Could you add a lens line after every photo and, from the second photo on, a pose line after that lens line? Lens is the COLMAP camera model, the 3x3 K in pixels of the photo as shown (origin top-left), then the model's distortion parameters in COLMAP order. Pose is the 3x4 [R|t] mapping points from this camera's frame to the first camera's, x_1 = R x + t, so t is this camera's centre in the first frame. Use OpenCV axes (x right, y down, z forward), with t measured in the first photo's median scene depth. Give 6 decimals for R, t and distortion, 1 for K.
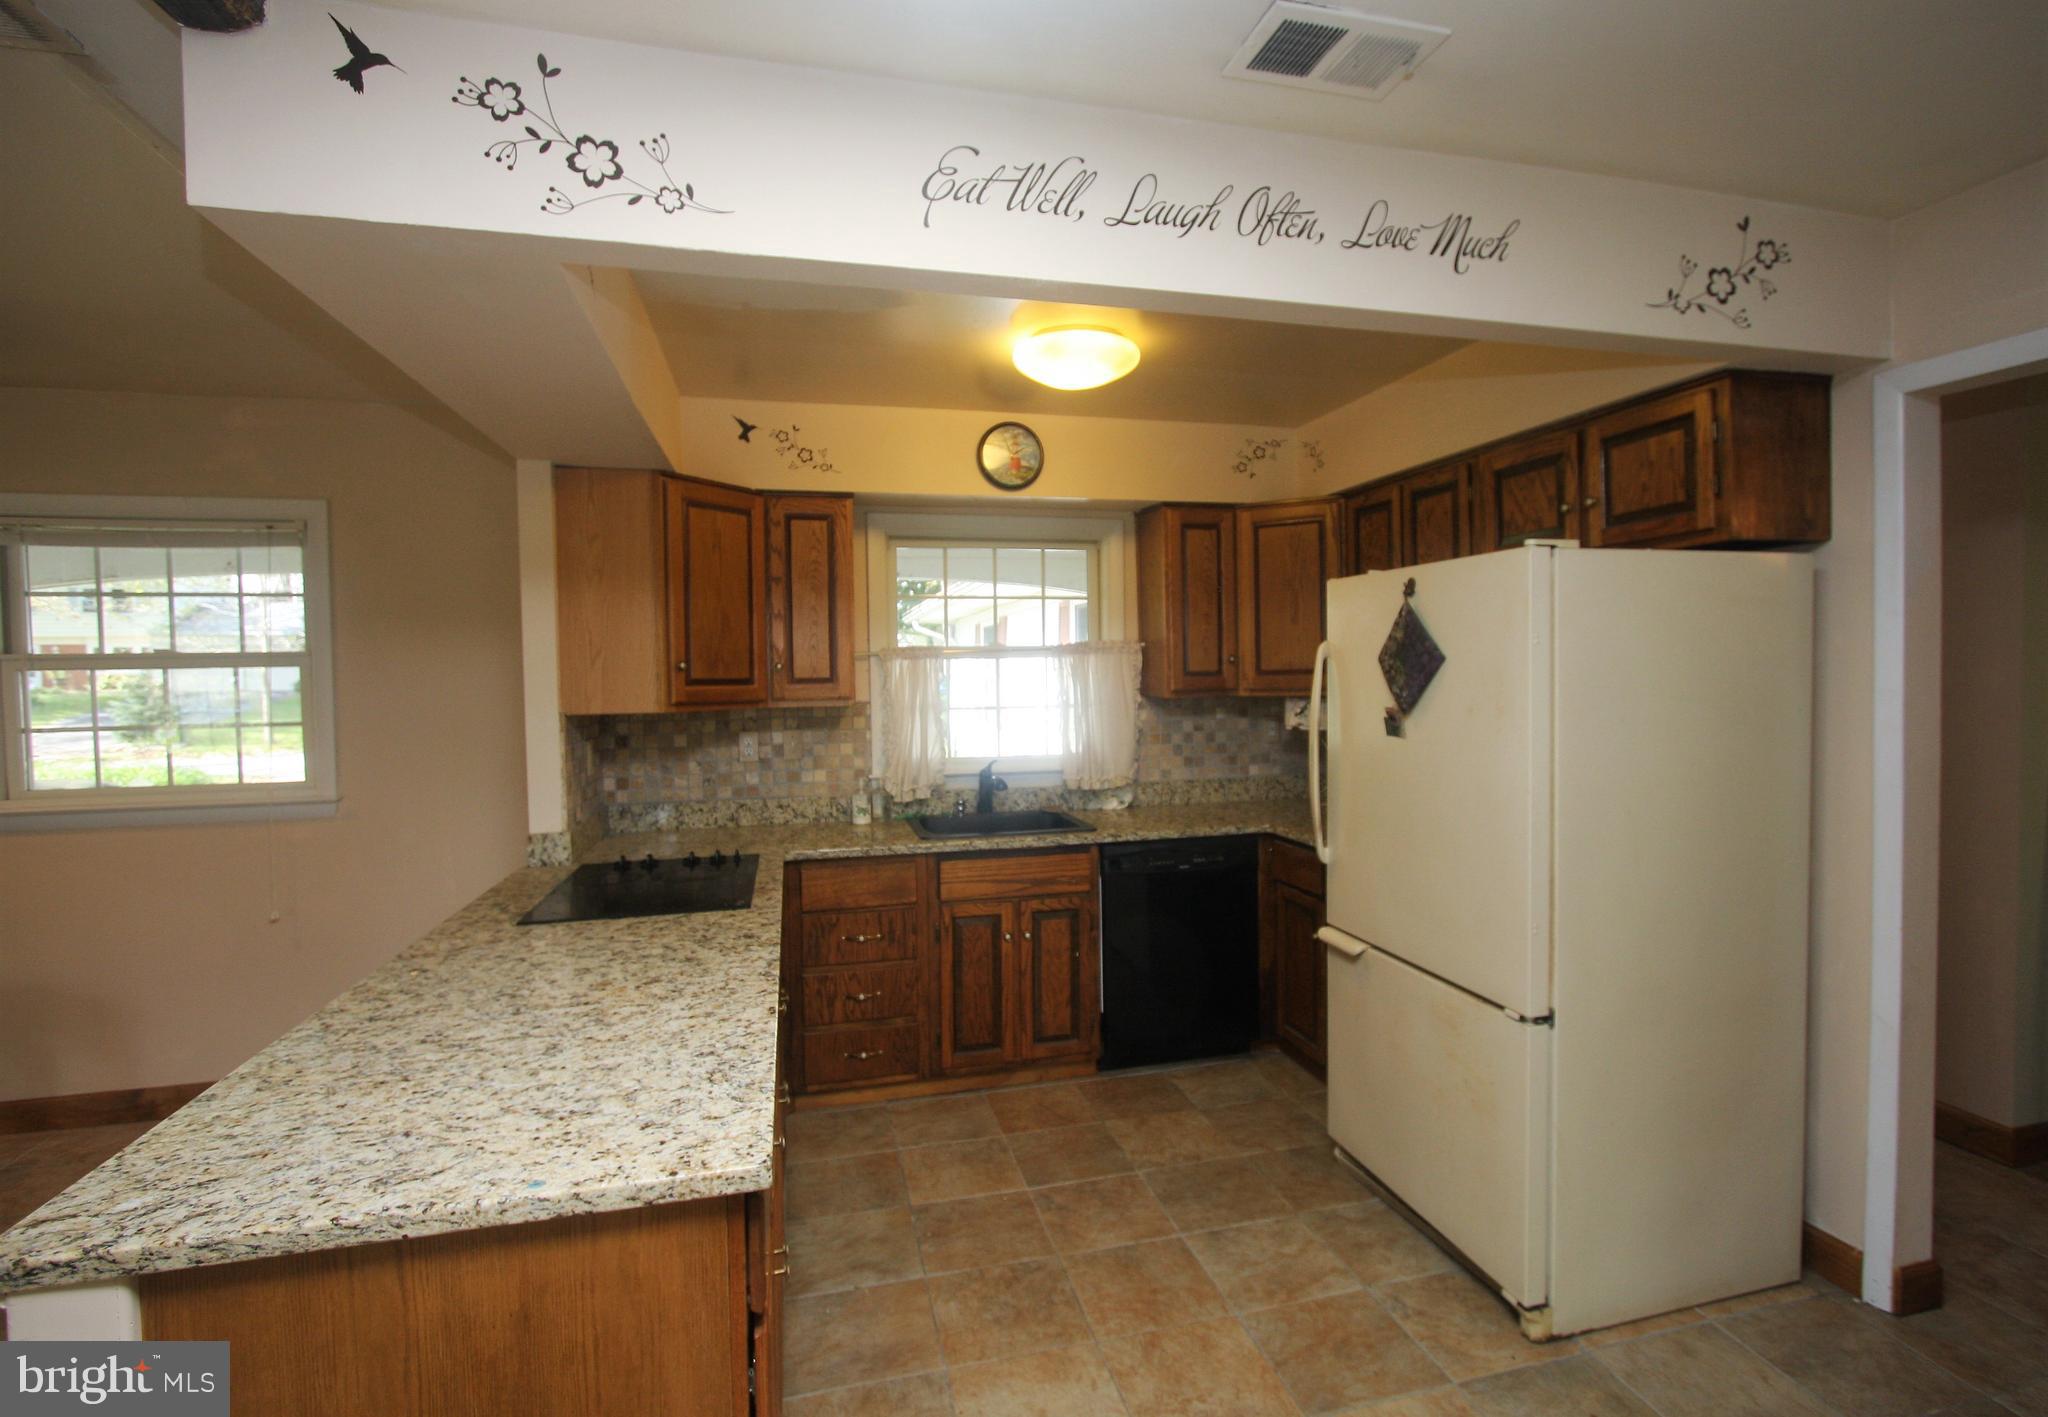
lens RADIAL K [[1011.5, 0, 1024.0], [0, 1011.5, 708.5], [0, 0, 1]] dist [0.001188, 0.000344]
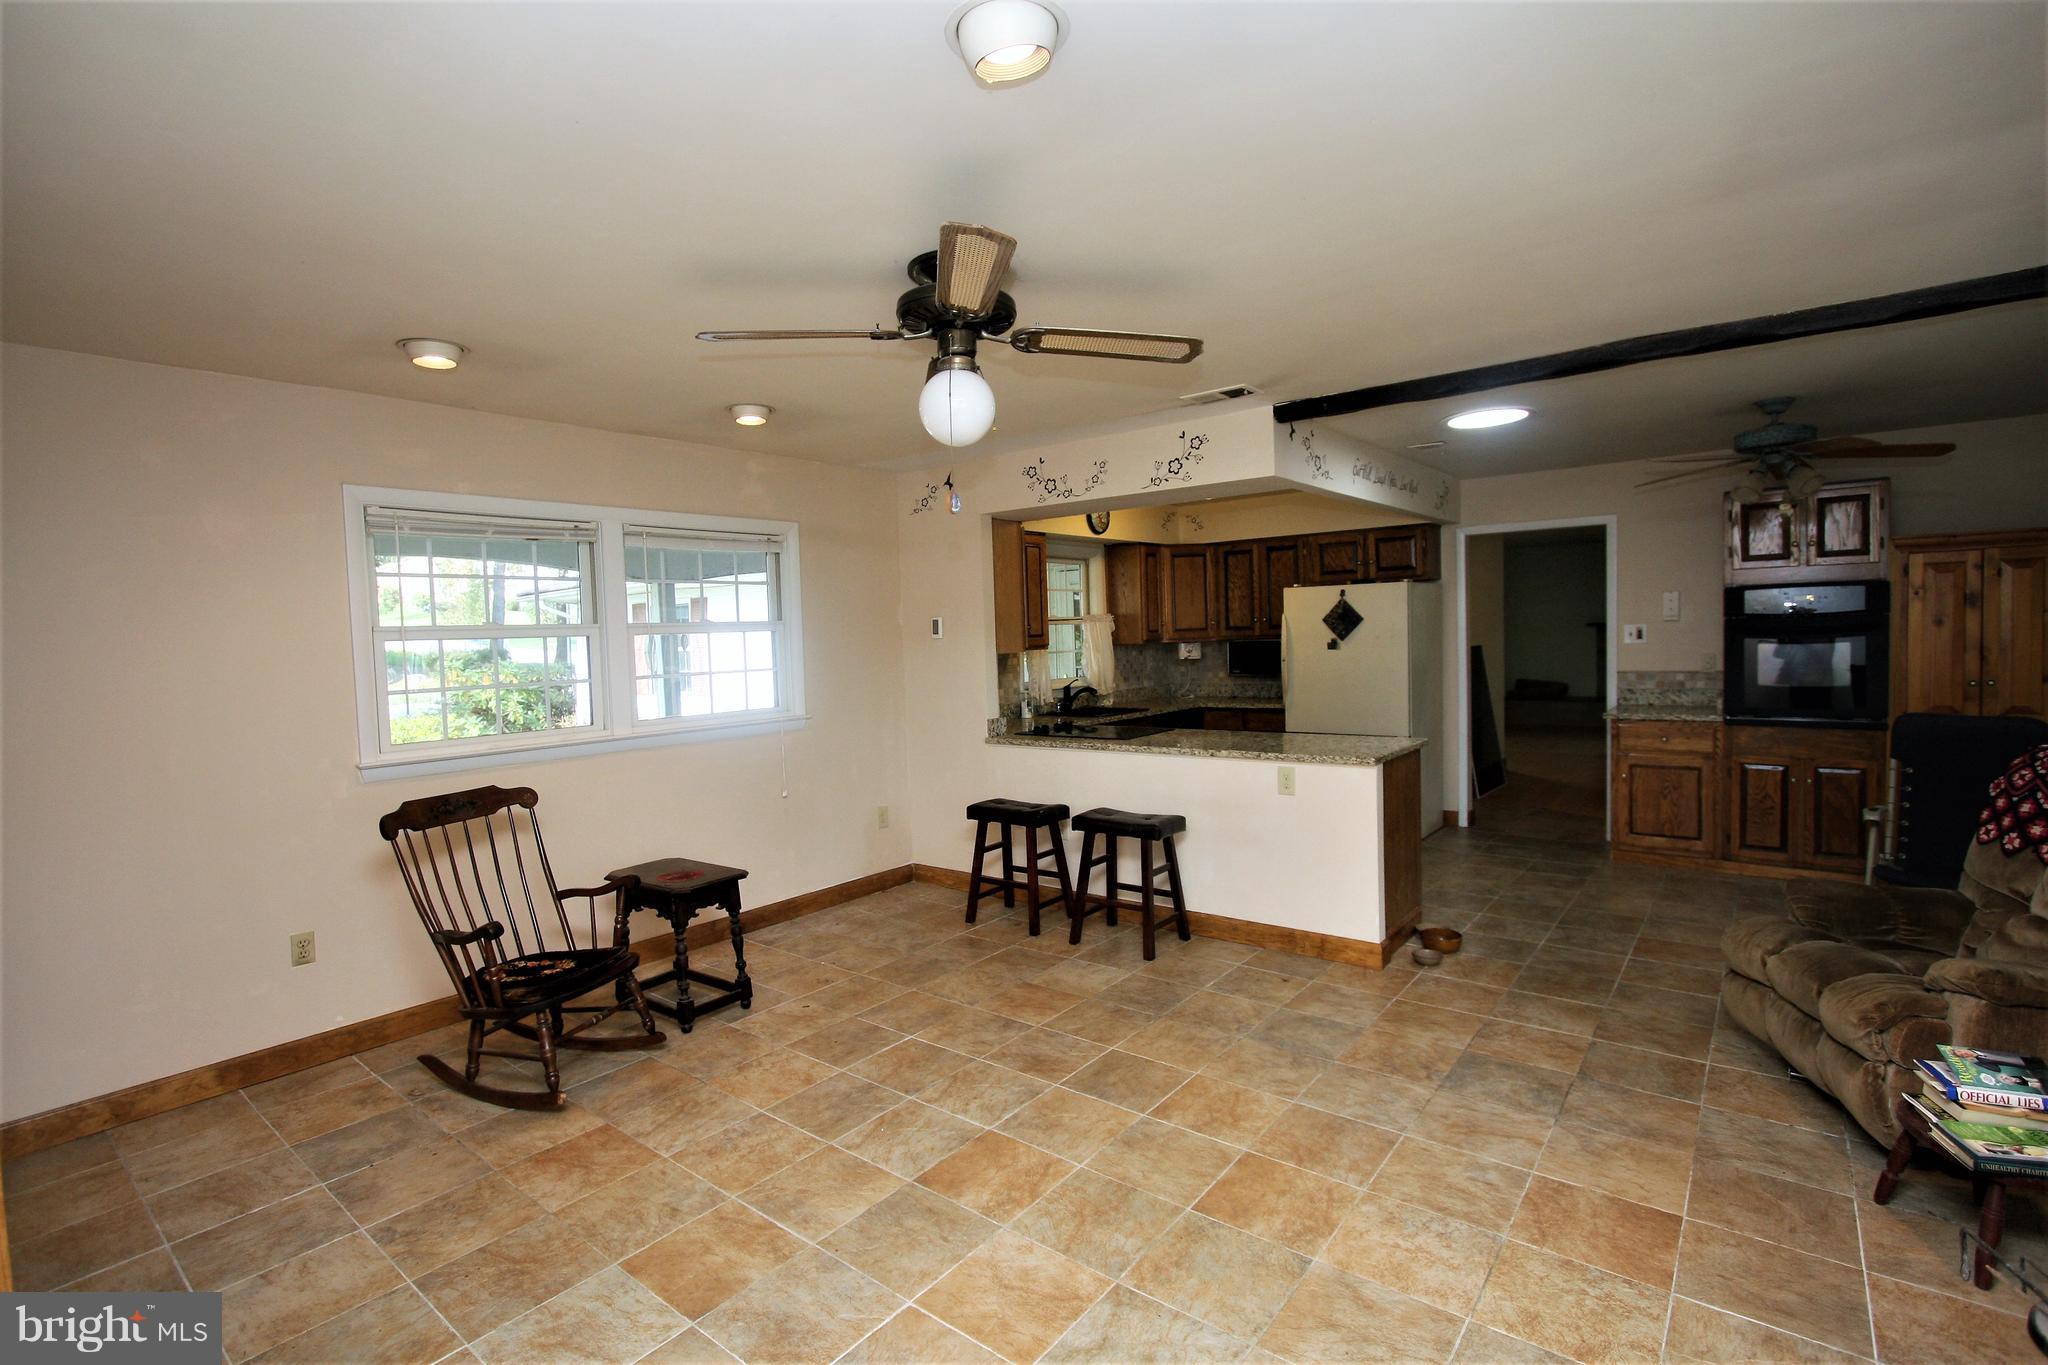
lens RADIAL K [[945.2, 0, 1024.0], [0, 945.2, 682.5], [0, 0, 1]] dist [-0.024277, 0.004155]
pose [[0.808085, -0.042225, 0.587550, -1.381477], [0.043452, 0.998983, 0.012031, 0.038881], [-0.587461, 0.015808, 0.809098, -0.394325]]
